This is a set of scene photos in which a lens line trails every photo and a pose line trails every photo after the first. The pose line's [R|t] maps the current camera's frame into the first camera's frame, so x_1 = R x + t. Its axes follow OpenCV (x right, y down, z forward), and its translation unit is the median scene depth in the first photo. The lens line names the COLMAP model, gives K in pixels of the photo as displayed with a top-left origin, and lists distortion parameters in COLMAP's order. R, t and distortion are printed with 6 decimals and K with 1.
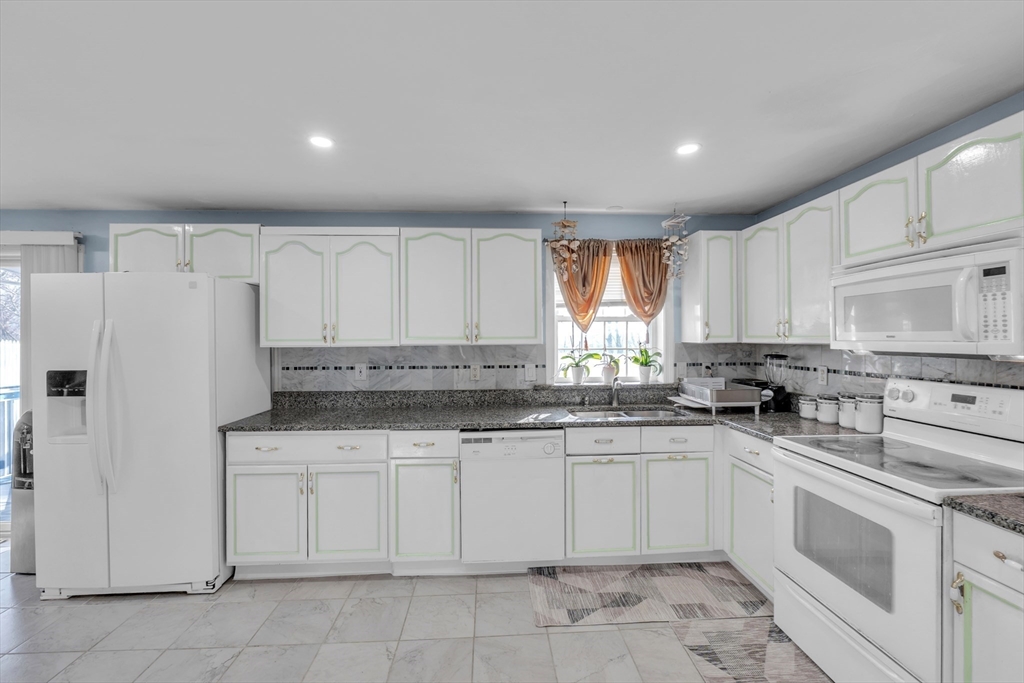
lens RADIAL K [[425.1, 0, 510.7], [0, 425.1, 340.0], [0, 0, 1]] dist [-0.011717, 0.000023]
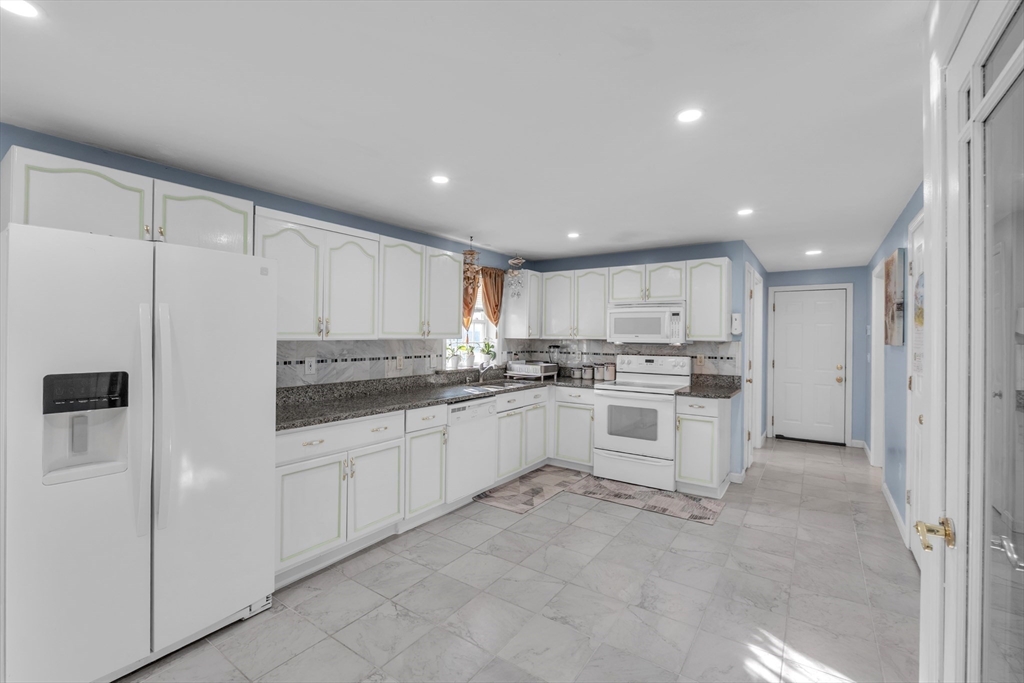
lens RADIAL K [[425.1, 0, 521.3], [0, 425.1, 339.8], [0, 0, 1]] dist [-0.011717, 0.000023]
pose [[0.619956, 0.003932, 0.784626, -0.983839], [-0.010513, 0.999939, 0.003295, 0.007359], [-0.784566, -0.010292, 0.619960, 0.004915]]
